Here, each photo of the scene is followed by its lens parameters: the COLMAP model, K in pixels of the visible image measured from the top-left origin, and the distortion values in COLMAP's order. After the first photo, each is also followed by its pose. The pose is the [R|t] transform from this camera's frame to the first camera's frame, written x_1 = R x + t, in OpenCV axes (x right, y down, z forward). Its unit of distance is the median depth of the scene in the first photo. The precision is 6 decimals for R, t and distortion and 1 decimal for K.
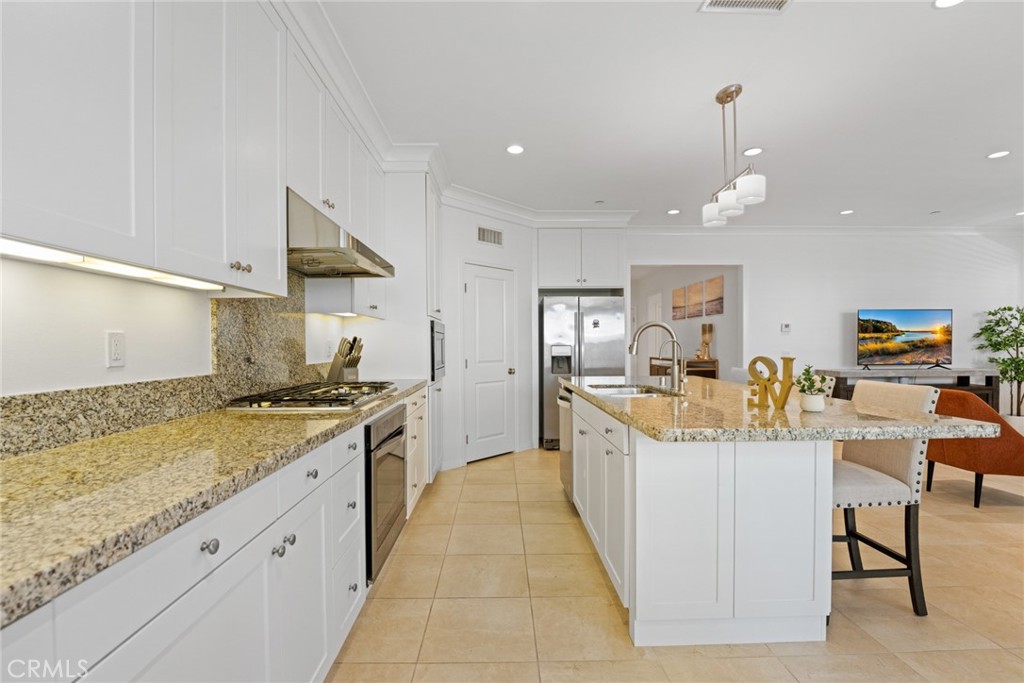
lens RADIAL K [[460.4, 0, 508.5], [0, 460.4, 347.8], [0, 0, 1]] dist [-0.015607, 0.000040]
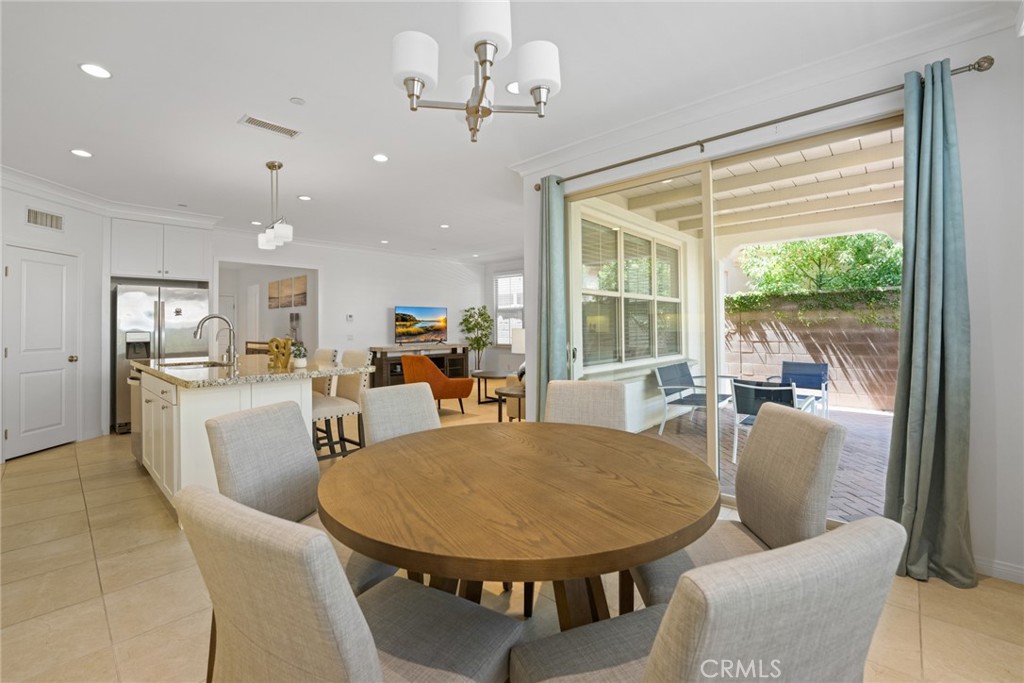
lens RADIAL K [[435.4, 0, 510.3], [0, 435.4, 319.3], [0, 0, 1]] dist [-0.019063, -0.000047]
pose [[0.696805, 0.010994, 0.717176, 0.003323], [0.010260, 0.999627, -0.025293, -0.000210], [-0.717187, 0.024983, 0.696433, -0.290388]]
